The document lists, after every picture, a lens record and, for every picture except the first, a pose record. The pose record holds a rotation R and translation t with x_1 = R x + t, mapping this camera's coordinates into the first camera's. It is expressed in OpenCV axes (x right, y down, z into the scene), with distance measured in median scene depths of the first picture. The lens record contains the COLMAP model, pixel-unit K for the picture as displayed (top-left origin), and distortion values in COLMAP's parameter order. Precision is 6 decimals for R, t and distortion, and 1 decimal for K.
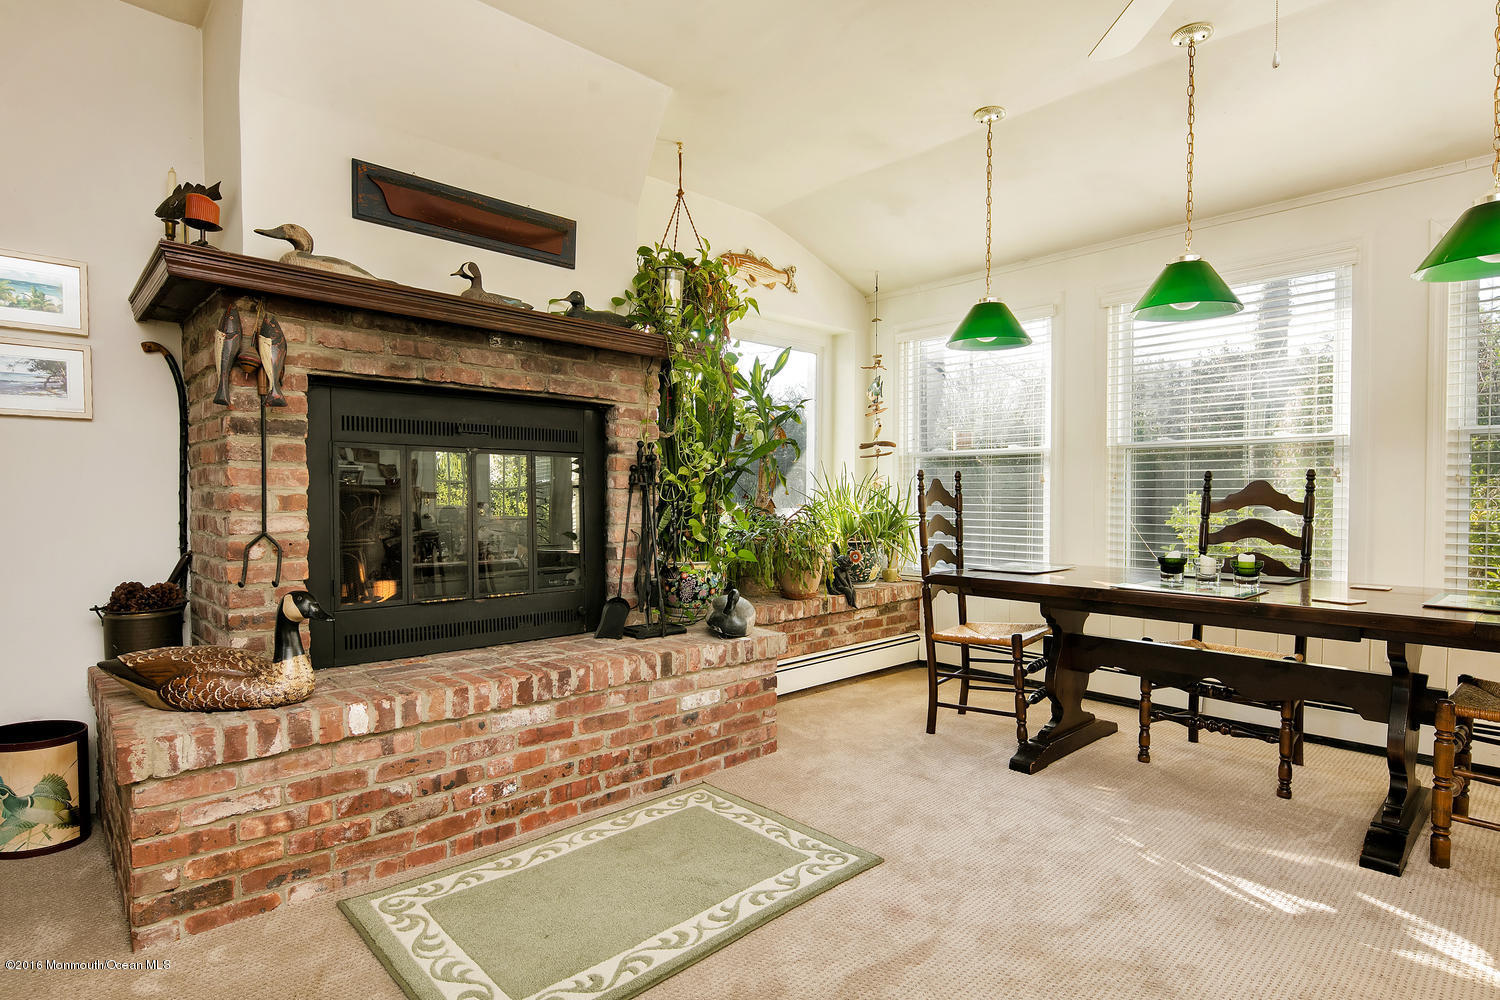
lens RADIAL K [[745.4, 0, 778.5], [0, 745.4, 506.0], [0, 0, 1]] dist [0.000922, -0.000255]
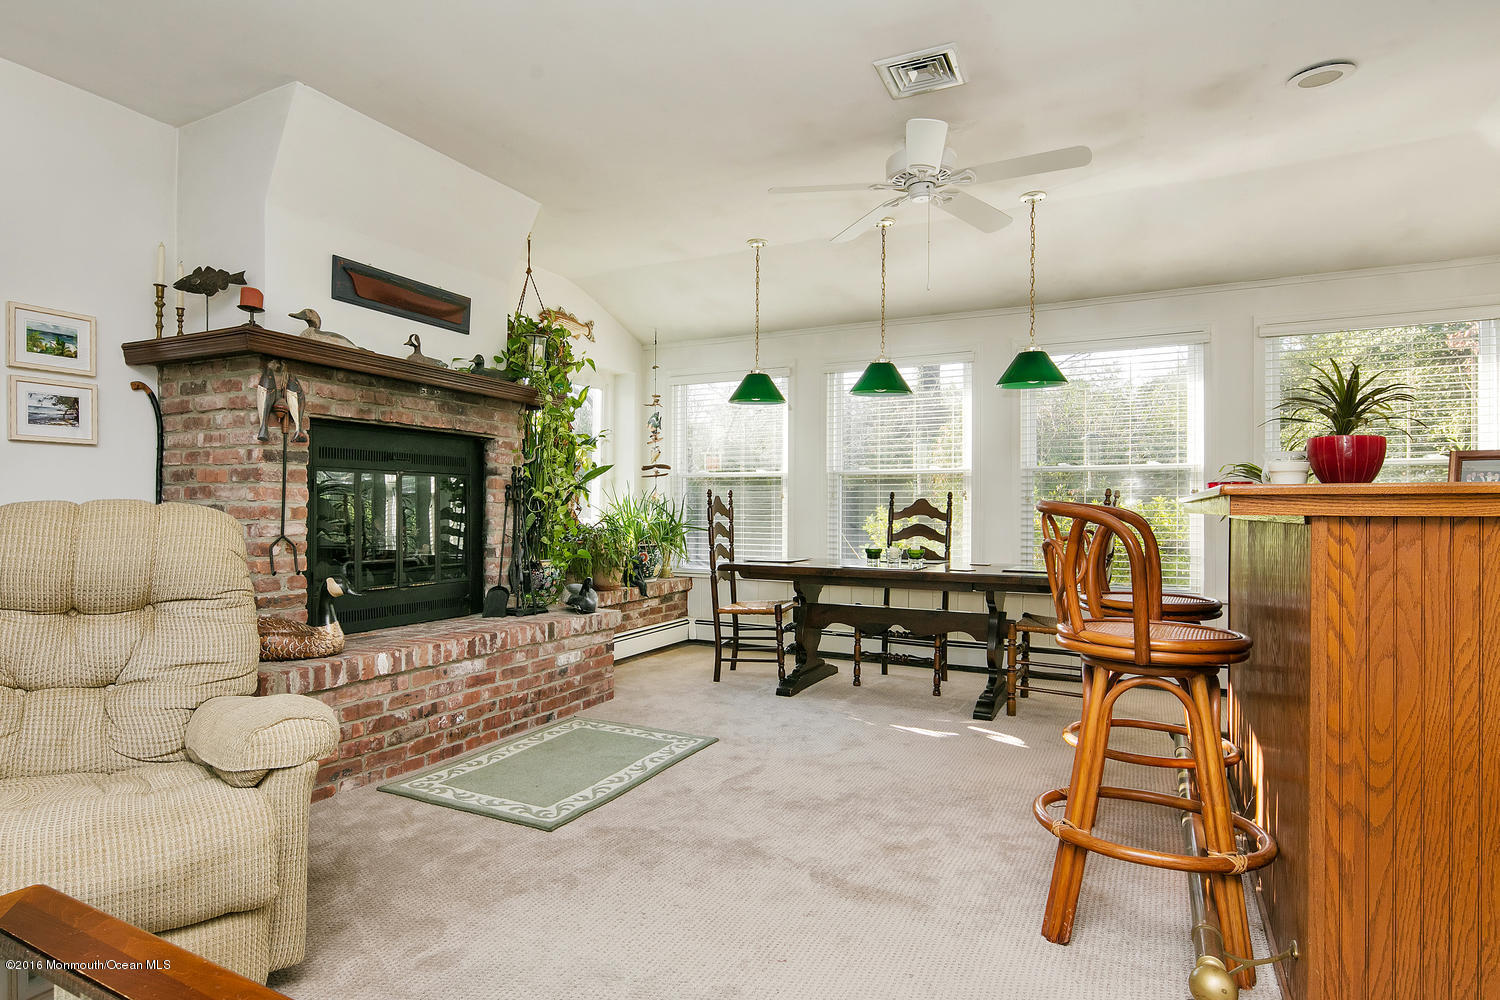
lens RADIAL K [[758.6, 0, 750.0], [0, 758.6, 500.0], [0, 0, 1]] dist [0.000780, 0.000347]
pose [[0.939253, 0.005085, 0.343188, -0.292089], [0.003288, 0.999711, -0.023811, 0.005787], [-0.343210, 0.023493, 0.938965, -0.451504]]
